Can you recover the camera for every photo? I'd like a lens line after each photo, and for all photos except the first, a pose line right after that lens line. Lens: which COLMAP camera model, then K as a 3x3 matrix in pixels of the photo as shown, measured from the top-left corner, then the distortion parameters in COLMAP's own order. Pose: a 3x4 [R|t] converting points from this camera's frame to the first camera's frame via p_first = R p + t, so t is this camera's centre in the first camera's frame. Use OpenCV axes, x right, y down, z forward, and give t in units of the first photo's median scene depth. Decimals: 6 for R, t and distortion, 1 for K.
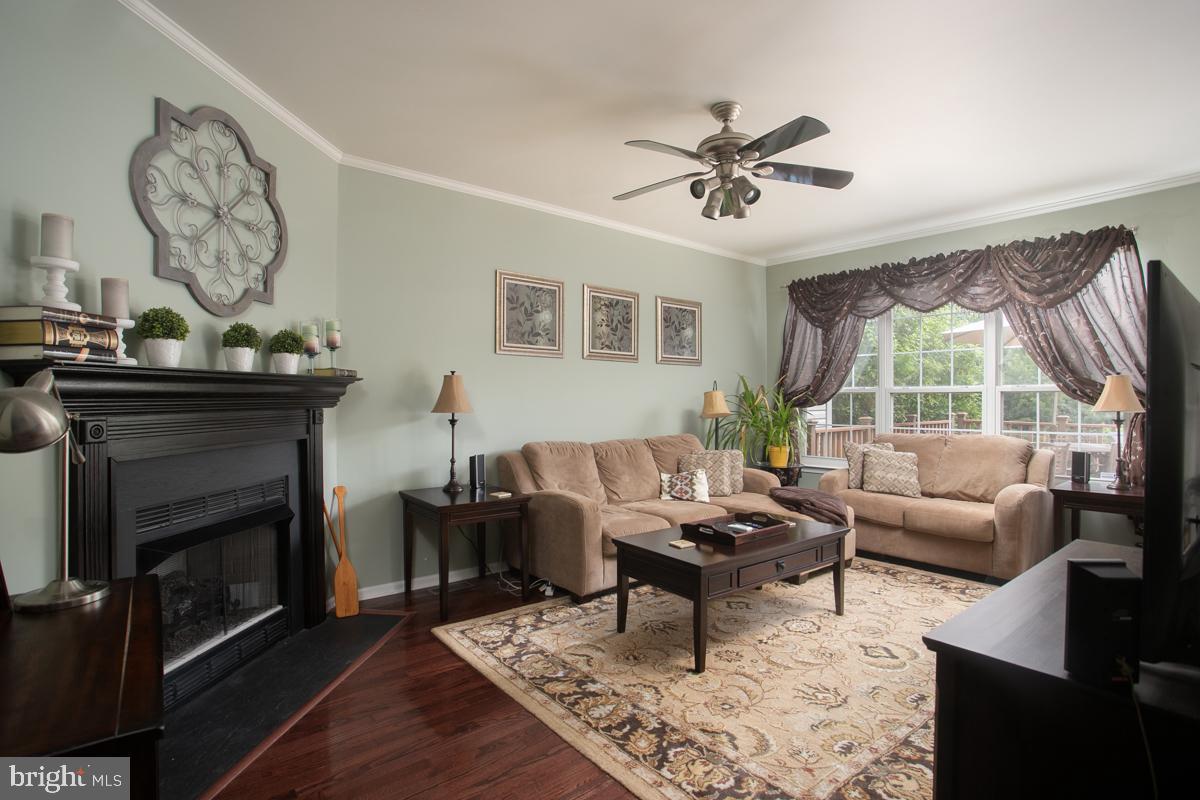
lens RADIAL K [[597.3, 0, 599.3], [0, 597.3, 393.4], [0, 0, 1]] dist [-0.060841, 0.000153]
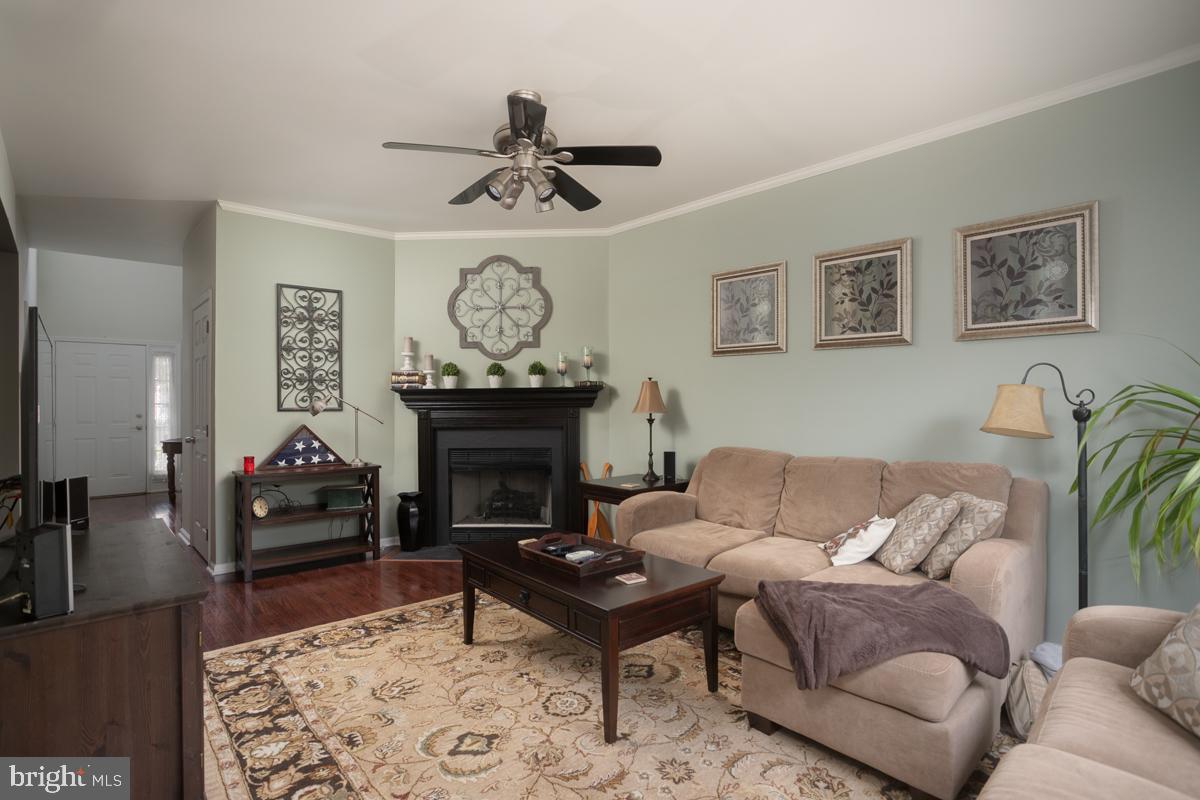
lens RADIAL K [[602.8, 0, 581.7], [0, 602.8, 379.4], [0, 0, 1]] dist [-0.016731, 0.000702]
pose [[0.013612, -0.033733, -0.999338, 1.084965], [0.011846, 0.999366, -0.033572, 0.004854], [0.999837, -0.011381, 0.014003, 0.973710]]
